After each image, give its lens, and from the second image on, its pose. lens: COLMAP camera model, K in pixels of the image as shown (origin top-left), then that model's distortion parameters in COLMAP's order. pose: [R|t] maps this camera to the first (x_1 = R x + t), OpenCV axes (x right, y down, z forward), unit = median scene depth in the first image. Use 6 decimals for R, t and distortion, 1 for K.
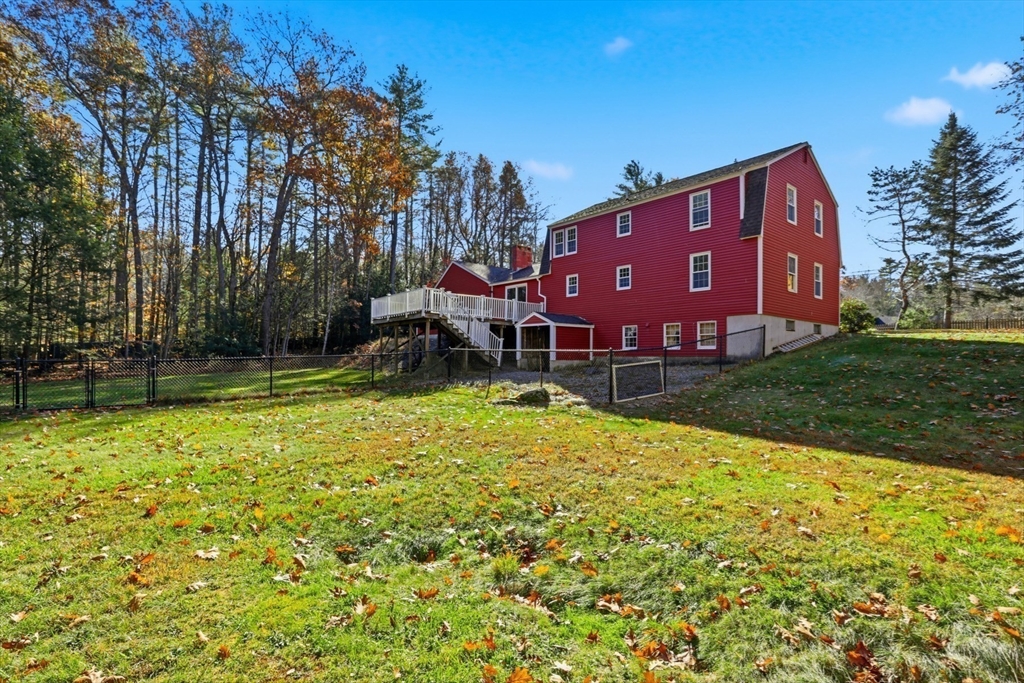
lens RADIAL K [[488.9, 0, 512.0], [0, 488.9, 341.5], [0, 0, 1]] dist [-0.012947, 0.000278]
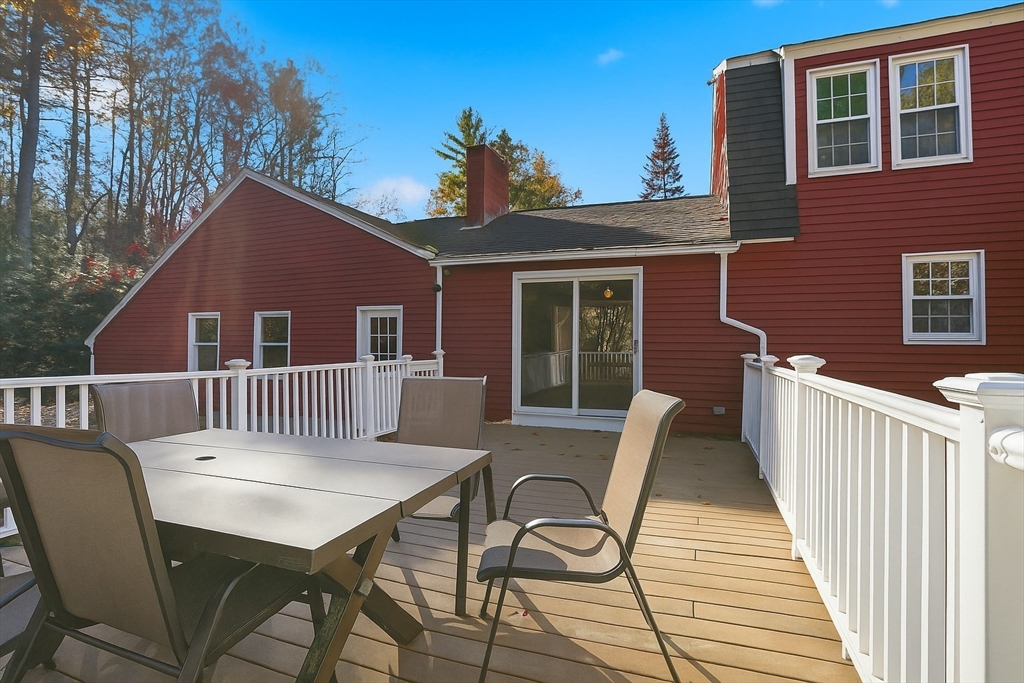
lens RADIAL K [[488.9, 0, 512.0], [0, 488.9, 341.5], [0, 0, 1]] dist [-0.012947, 0.000278]
pose [[0.868700, 0.011801, 0.495198, -0.168397], [-0.014860, 0.999887, 0.002240, -0.084456], [-0.495115, -0.009304, 0.868777, 0.856285]]
